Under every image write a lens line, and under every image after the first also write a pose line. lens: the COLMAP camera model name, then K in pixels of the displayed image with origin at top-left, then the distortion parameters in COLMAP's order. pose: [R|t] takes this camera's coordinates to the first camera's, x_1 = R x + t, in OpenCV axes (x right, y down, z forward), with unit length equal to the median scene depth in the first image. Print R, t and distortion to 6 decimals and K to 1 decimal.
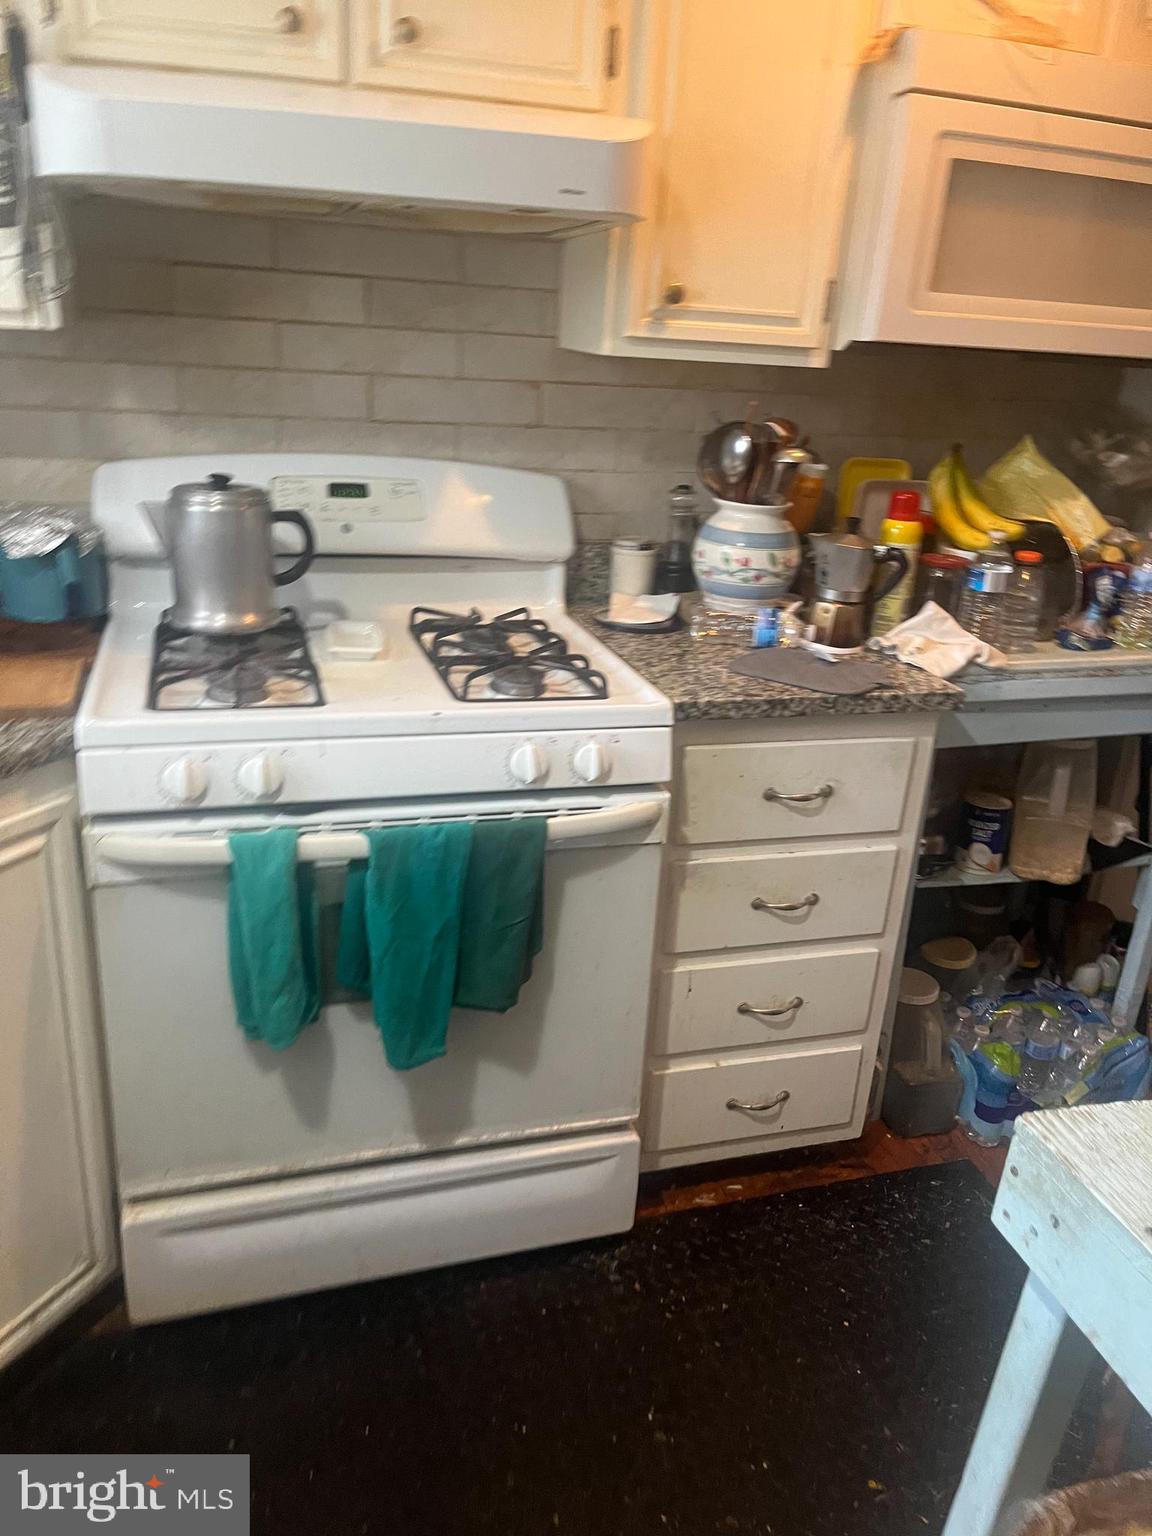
lens RADIAL K [[1187.4, 0, 571.5], [0, 1187.4, 805.6], [0, 0, 1]] dist [0.025272, -0.065175]
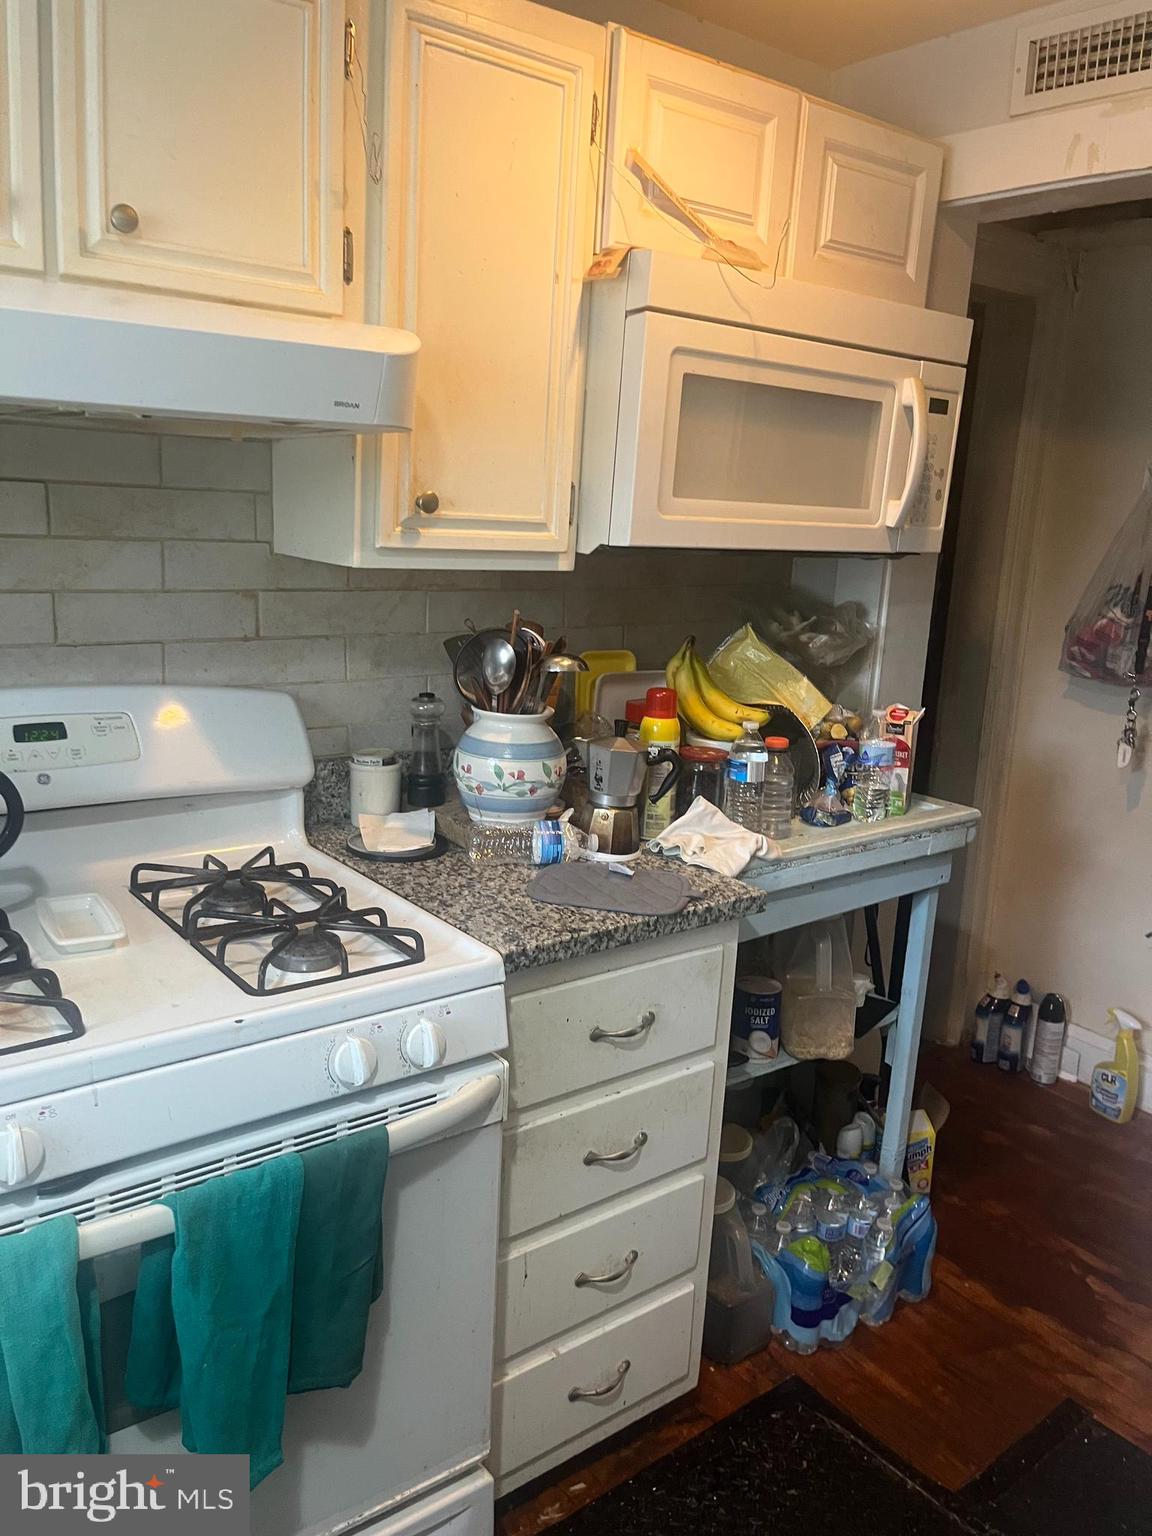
lens RADIAL K [[1187.4, 0, 558.5], [0, 1187.4, 744.4], [0, 0, 1]] dist [0.025272, -0.065175]
pose [[0.932125, -0.081884, 0.352757, -0.147495], [0.137520, 0.981170, -0.135627, -0.099575], [-0.335009, 0.174932, 0.925833, 0.134819]]
